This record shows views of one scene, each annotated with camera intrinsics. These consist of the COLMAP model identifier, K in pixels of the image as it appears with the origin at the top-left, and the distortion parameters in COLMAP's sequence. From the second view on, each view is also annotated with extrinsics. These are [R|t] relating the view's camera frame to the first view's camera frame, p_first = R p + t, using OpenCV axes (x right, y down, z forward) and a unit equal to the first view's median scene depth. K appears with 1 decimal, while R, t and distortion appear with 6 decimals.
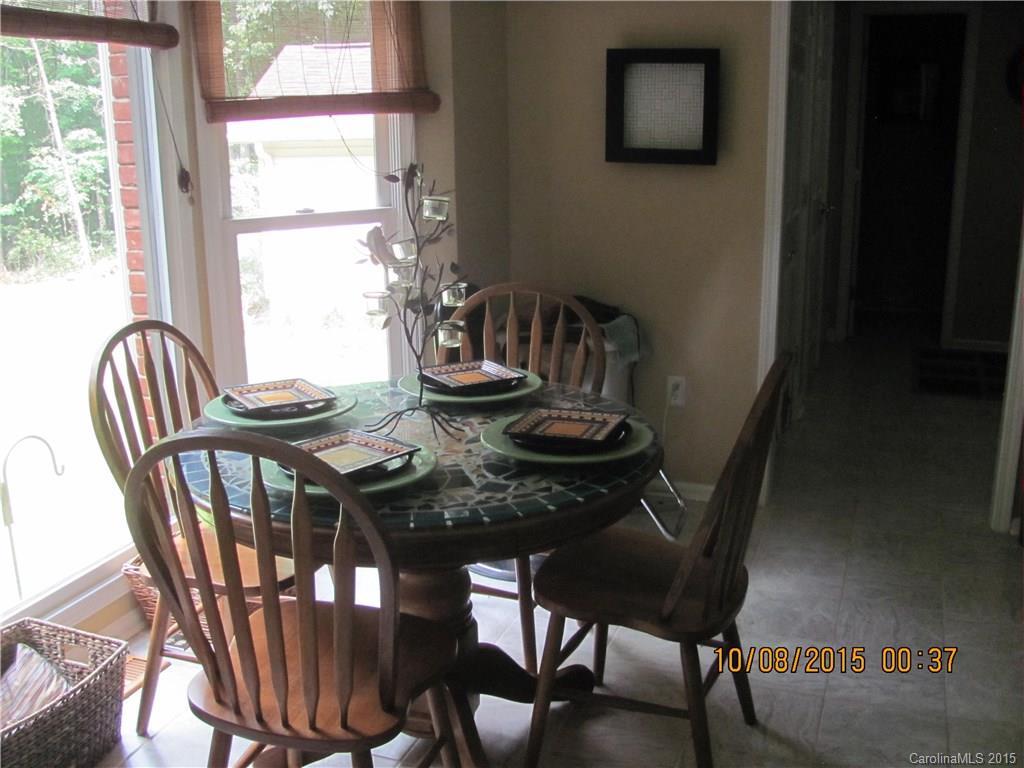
lens RADIAL K [[1081.3, 0, 511.4], [0, 1081.3, 384.6], [0, 0, 1]] dist [-0.055929, 0.000000]
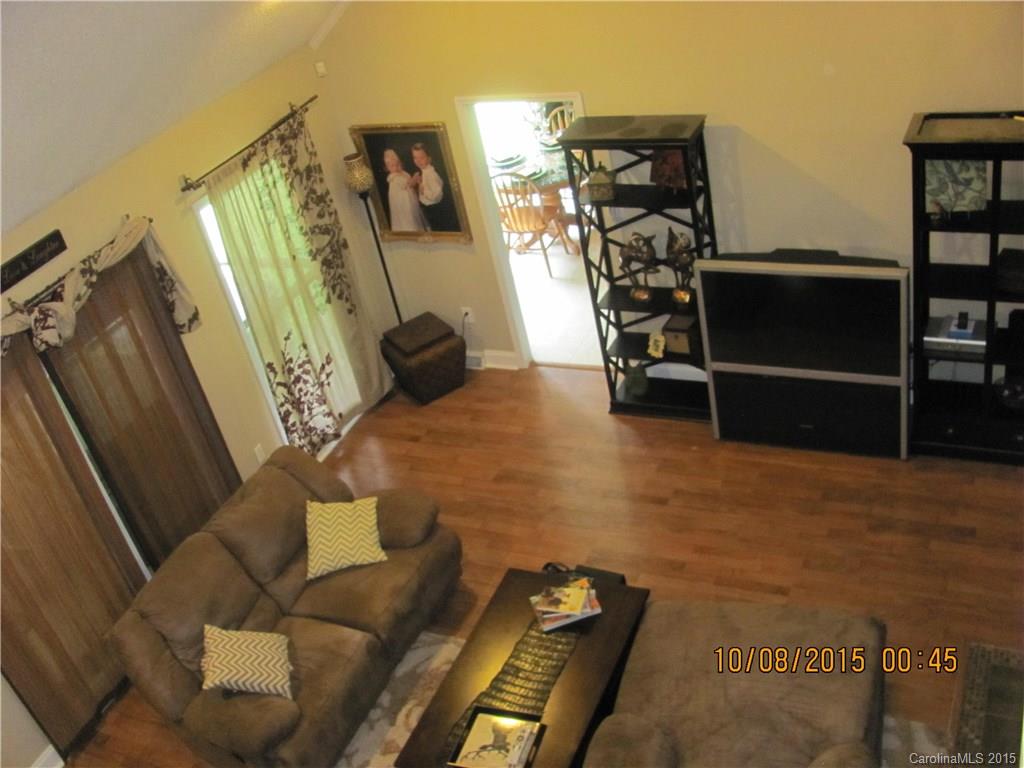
lens RADIAL K [[1081.3, 0, 512.9], [0, 1081.3, 384.0], [0, 0, 1]] dist [-0.055929, 0.000000]
pose [[0.980199, -0.118376, -0.158733, 0.376677], [0.162936, 0.937706, 0.306853, -0.464471], [0.112521, -0.326640, 0.938427, -3.321303]]
